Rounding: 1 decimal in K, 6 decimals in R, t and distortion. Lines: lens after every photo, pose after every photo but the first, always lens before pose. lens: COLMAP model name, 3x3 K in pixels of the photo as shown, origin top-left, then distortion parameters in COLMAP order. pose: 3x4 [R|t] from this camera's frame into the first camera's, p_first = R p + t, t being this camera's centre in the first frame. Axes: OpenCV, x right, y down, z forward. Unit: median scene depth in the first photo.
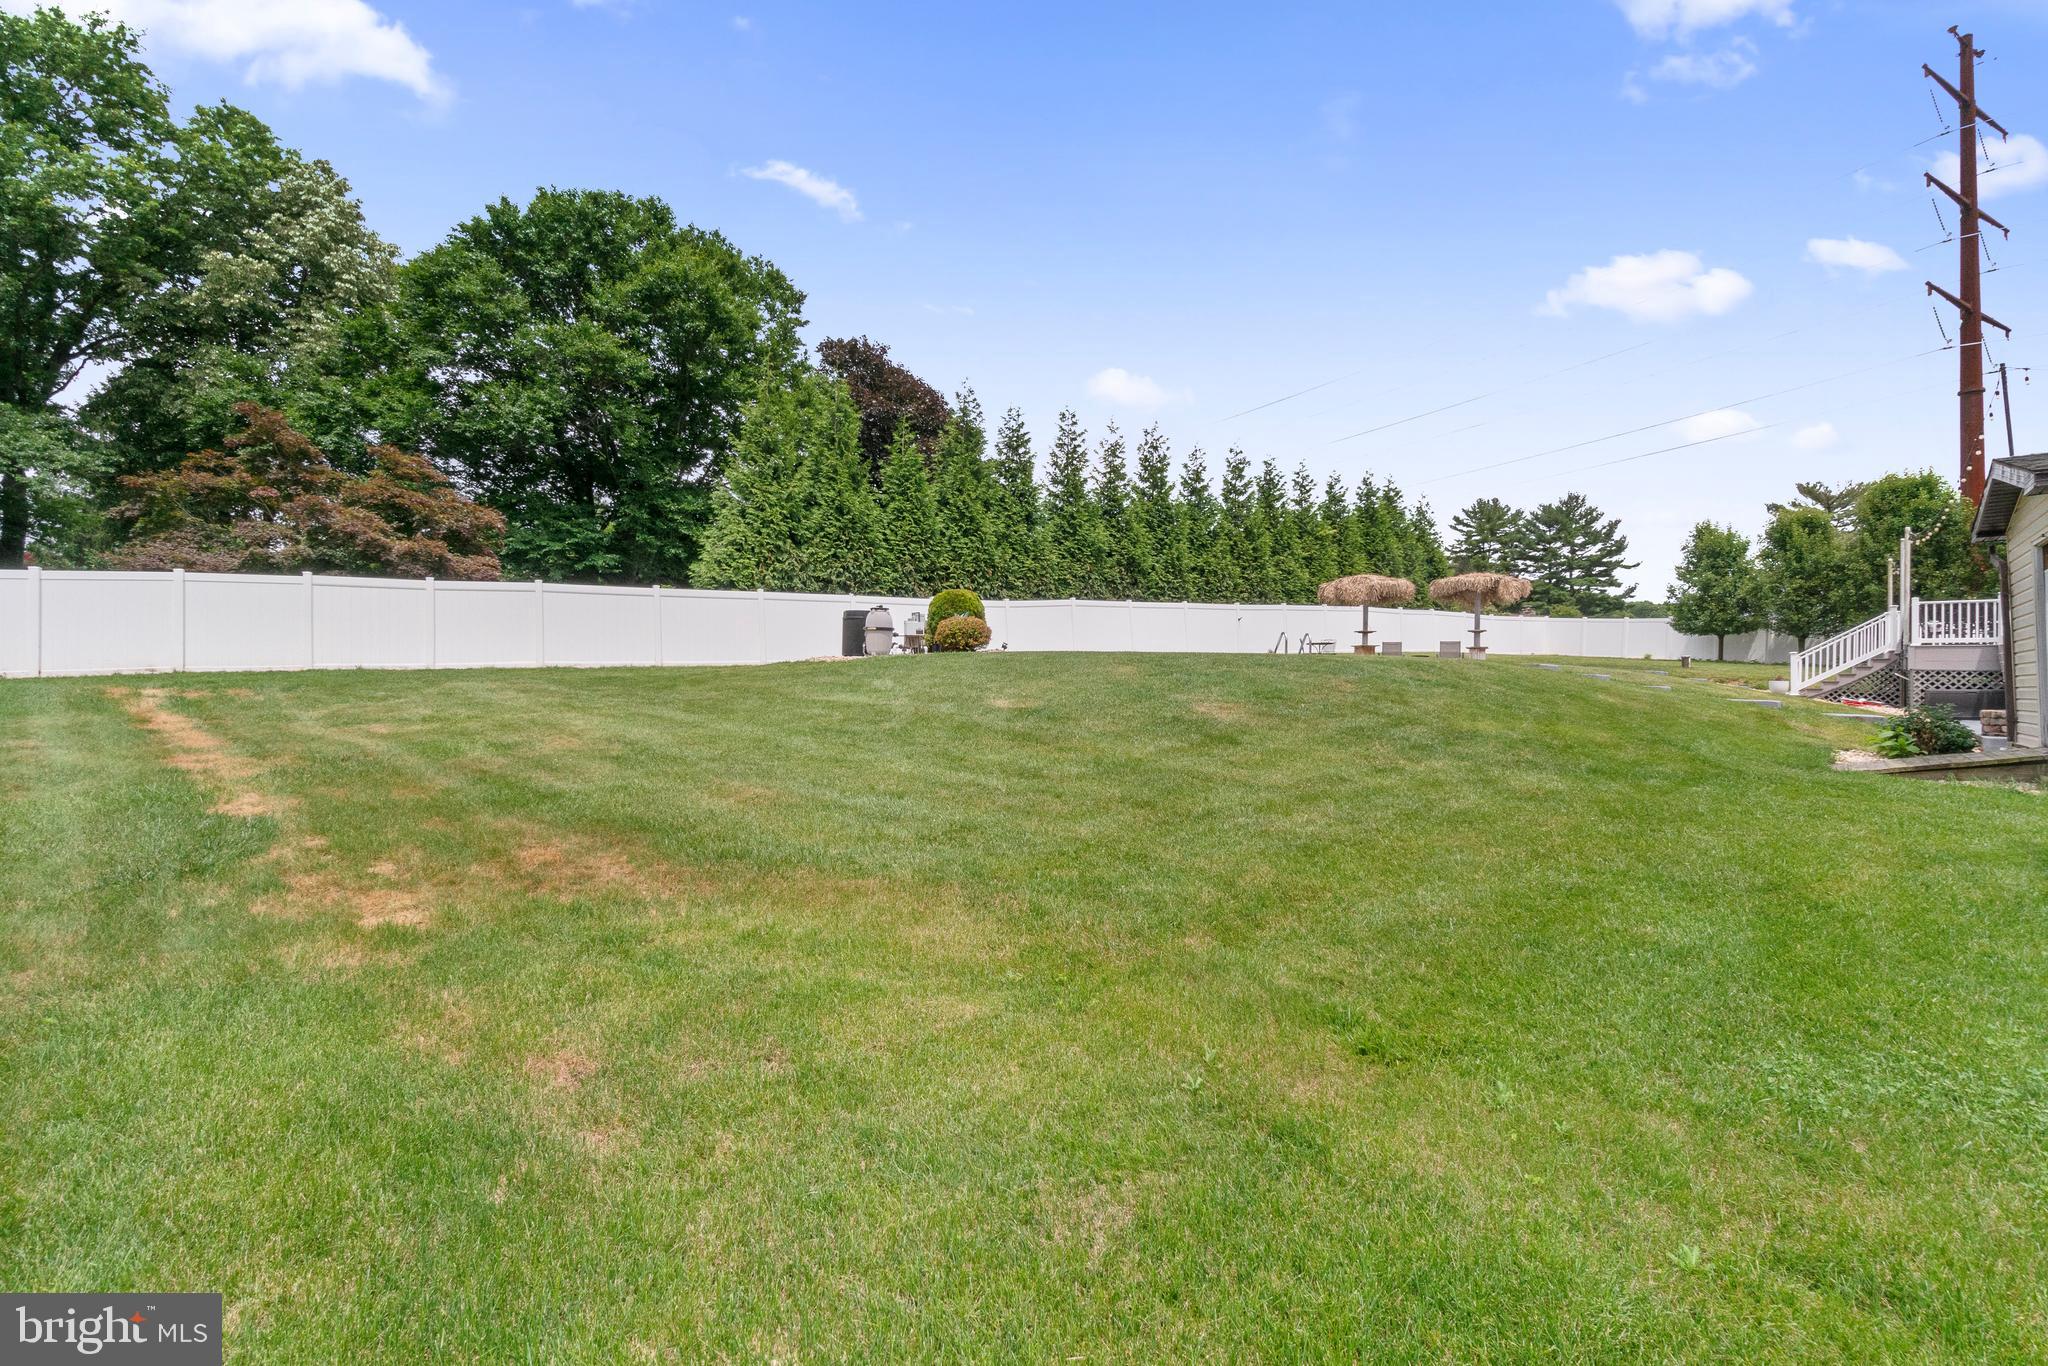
lens RADIAL K [[889.7, 0, 1024.4], [0, 889.7, 677.8], [0, 0, 1]] dist [-0.004665, -0.000002]
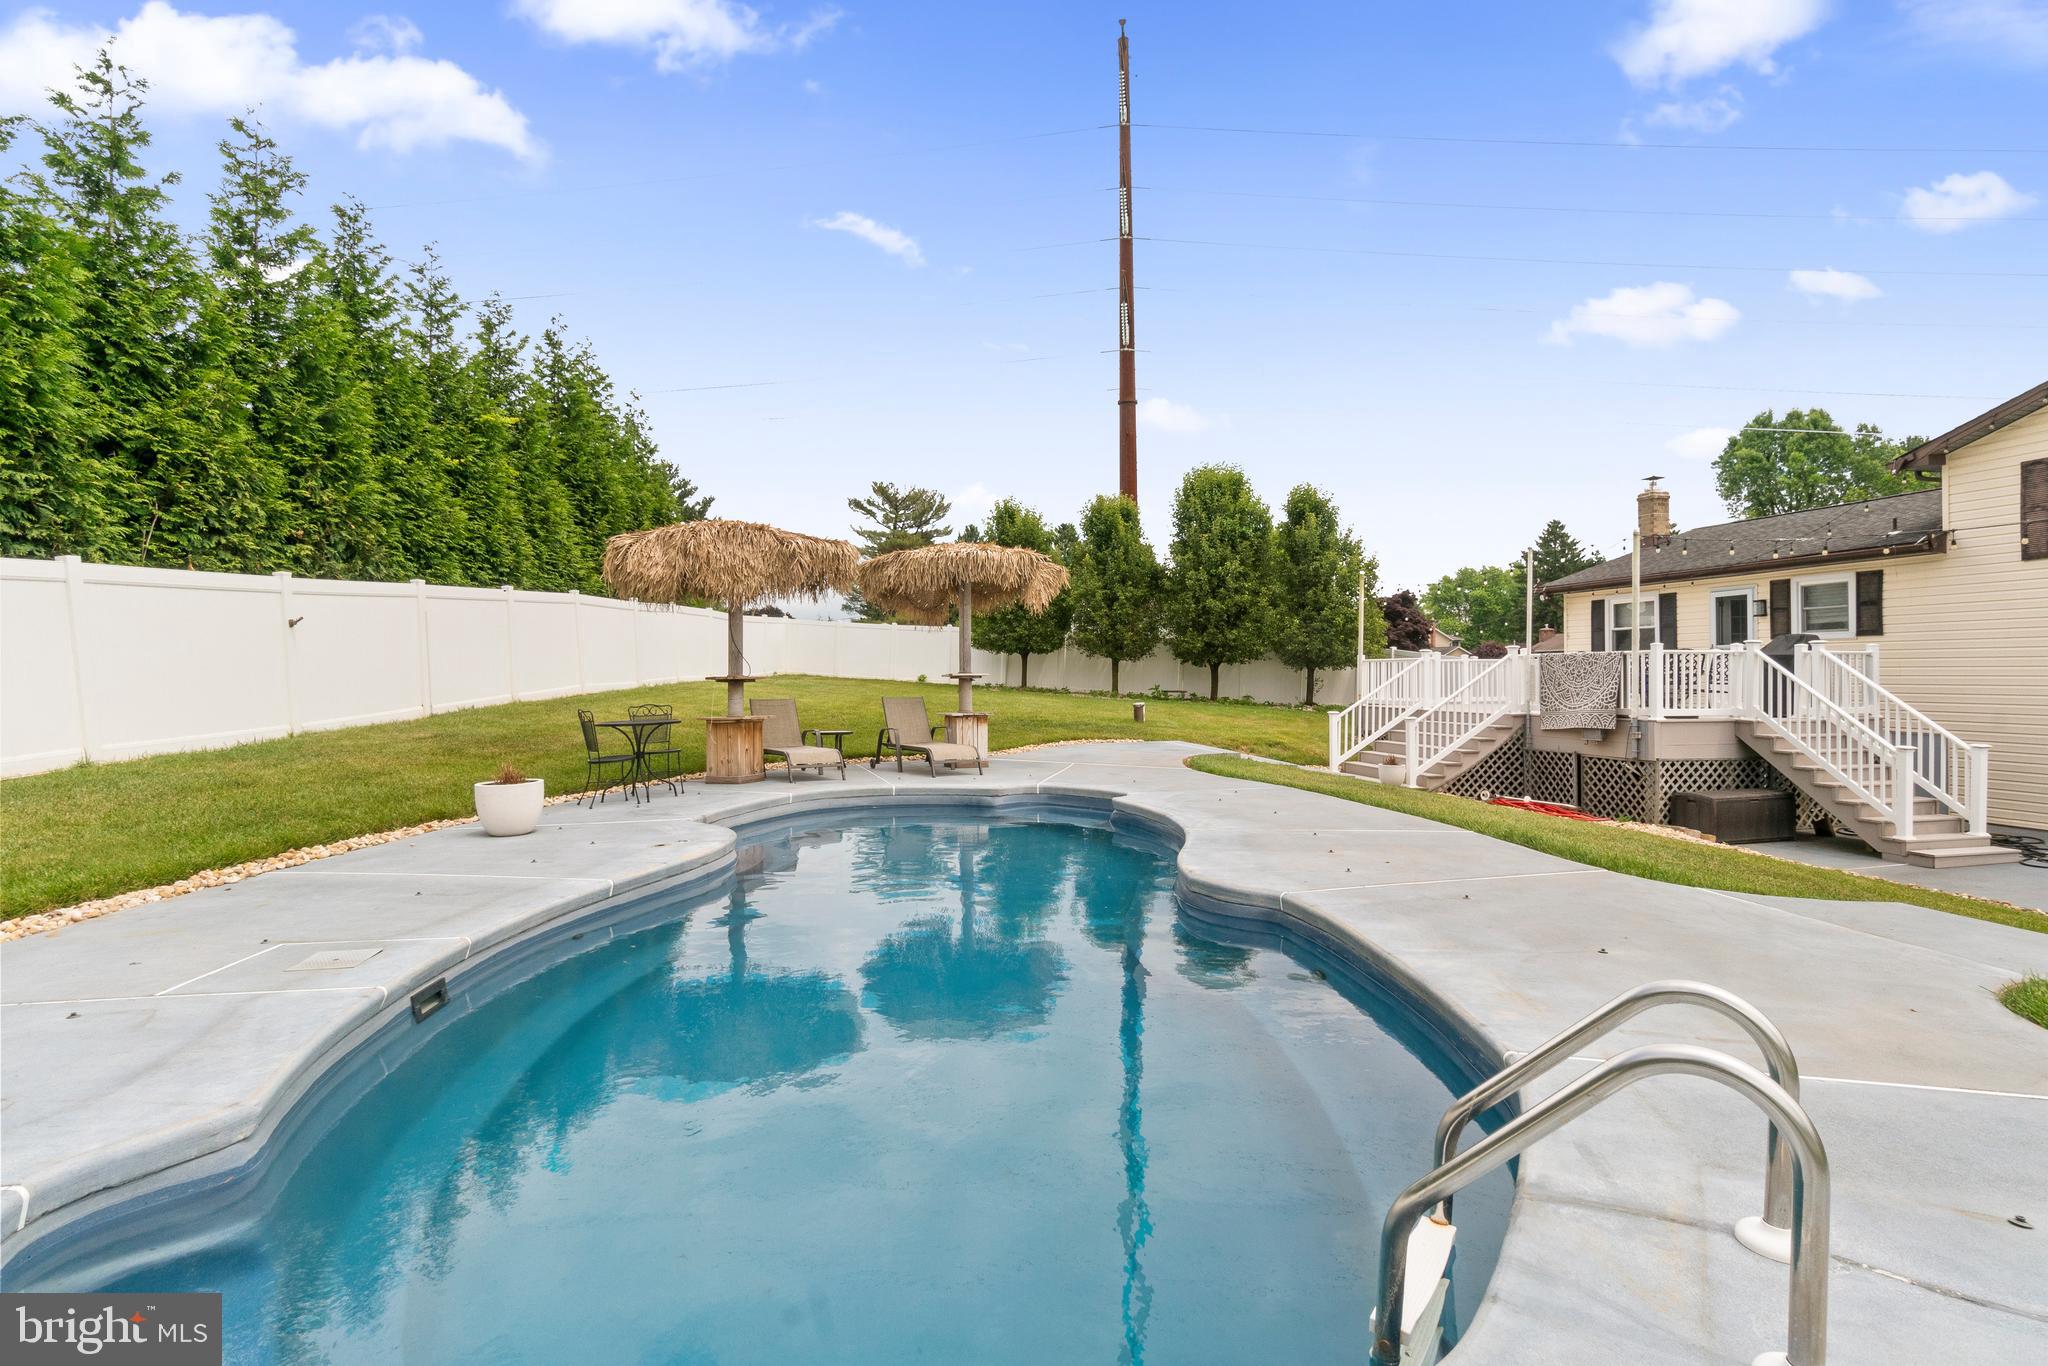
lens RADIAL K [[1006.3, 0, 1007.1], [0, 1006.3, 670.7], [0, 0, 1]] dist [-0.009820, 0.001873]
pose [[0.592793, -0.015904, 0.805198, 0.096273], [0.008829, 0.999873, 0.013249, -0.048382], [-0.805306, -0.000745, 0.592859, 0.543922]]
